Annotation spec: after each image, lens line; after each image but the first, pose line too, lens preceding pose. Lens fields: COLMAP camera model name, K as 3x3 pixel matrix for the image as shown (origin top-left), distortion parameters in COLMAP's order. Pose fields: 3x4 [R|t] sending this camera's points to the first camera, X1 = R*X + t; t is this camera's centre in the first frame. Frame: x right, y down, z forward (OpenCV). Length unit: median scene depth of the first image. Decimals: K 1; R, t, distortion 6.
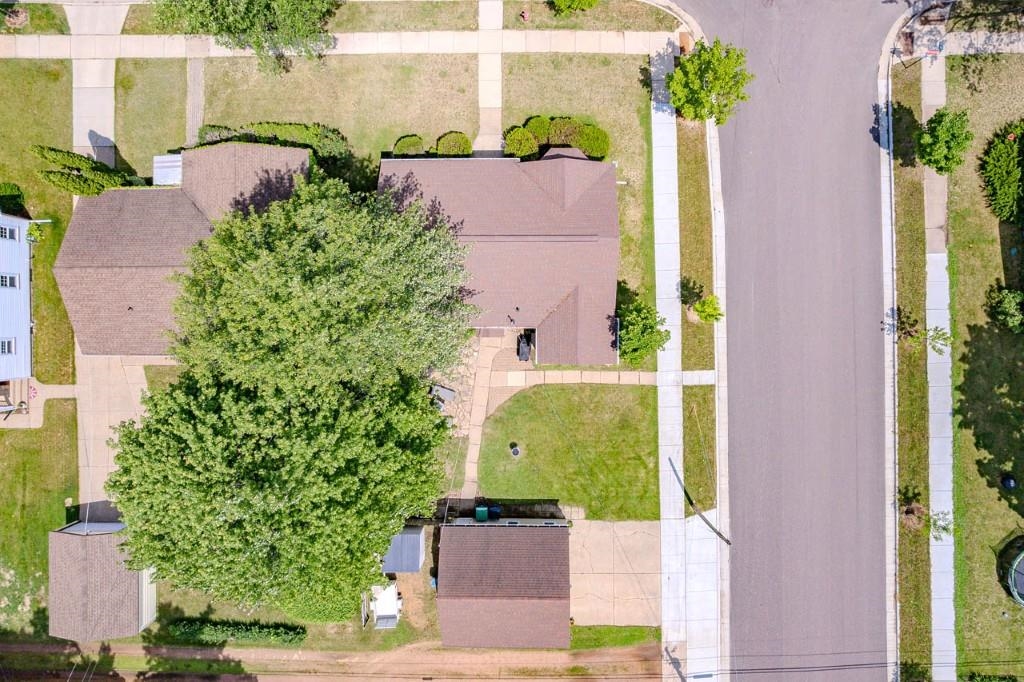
lens RADIAL K [[654.8, 0, 512.0], [0, 654.8, 341.0], [0, 0, 1]] dist [-0.073047, 0.066556]
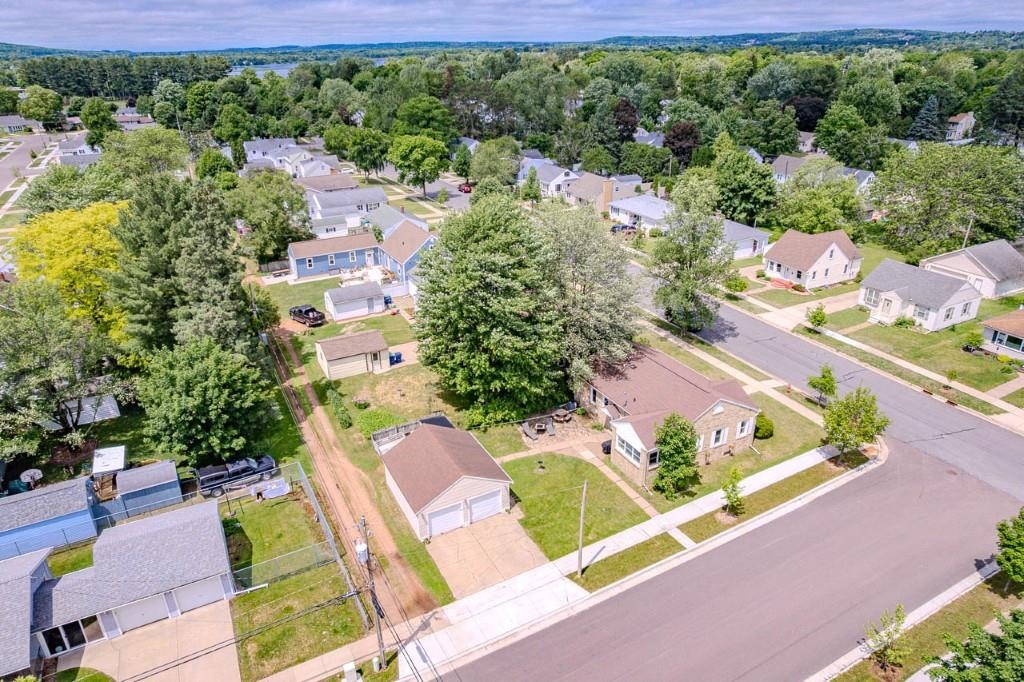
lens RADIAL K [[660.8, 0, 512.0], [0, 660.8, 341.0], [0, 0, 1]] dist [-0.072820, 0.066680]
pose [[0.465634, 0.379560, -0.799449, 0.905161], [-0.884976, 0.198343, -0.421280, 0.703298], [-0.001336, 0.903656, 0.428257, 0.229811]]
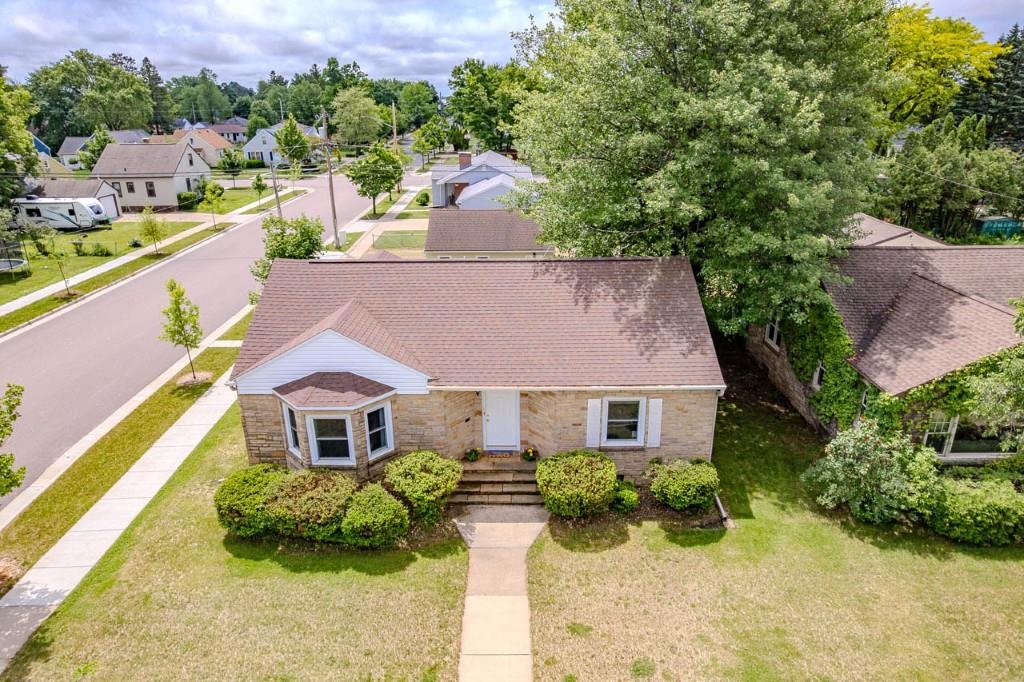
lens RADIAL K [[654.8, 0, 512.0], [0, 654.8, 341.0], [0, 0, 1]] dist [-0.073047, 0.066556]
pose [[-0.999549, 0.027703, 0.011593, -0.050531], [0.001015, -0.354659, 0.934995, -0.652998], [0.030014, 0.934585, 0.354471, 0.734727]]
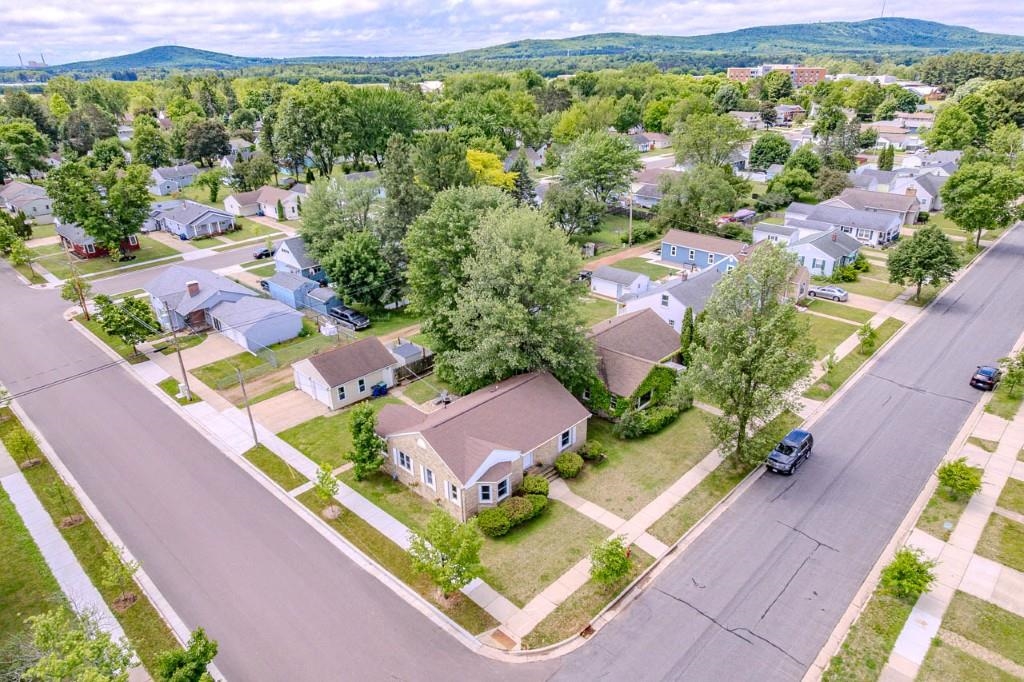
lens RADIAL K [[654.8, 0, 512.0], [0, 654.8, 341.0], [0, 0, 1]] dist [-0.073047, 0.066556]
pose [[-0.695472, 0.319570, -0.643578, 0.708005], [-0.717971, -0.273028, 0.640291, -0.934997], [0.028903, 0.907376, 0.419326, 0.242816]]
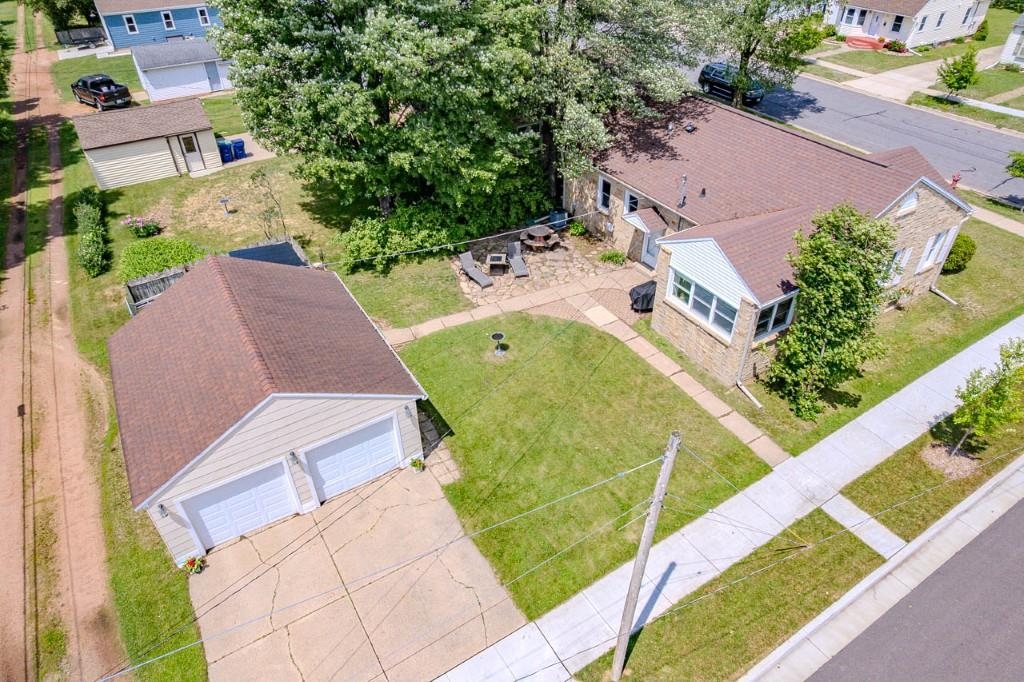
lens RADIAL K [[654.8, 0, 512.0], [0, 654.8, 341.0], [0, 0, 1]] dist [-0.073047, 0.066556]
pose [[0.518735, 0.530715, -0.670265, 0.384872], [-0.854918, 0.316974, -0.410662, 0.385465], [-0.005487, 0.786046, 0.618143, 0.644428]]
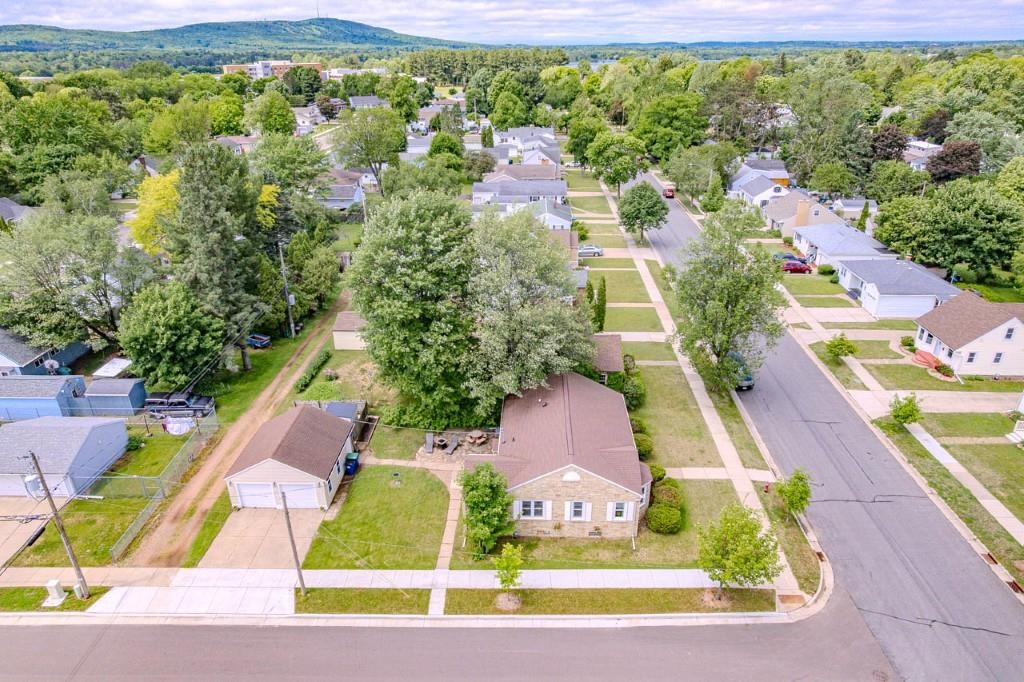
lens RADIAL K [[660.8, 0, 512.0], [0, 660.8, 341.0], [0, 0, 1]] dist [-0.072820, 0.066680]
pose [[-0.030248, 0.430999, -0.901845, 0.973386], [-0.999535, -0.009503, 0.028983, -0.075555], [0.003921, 0.902303, 0.431086, 0.249337]]
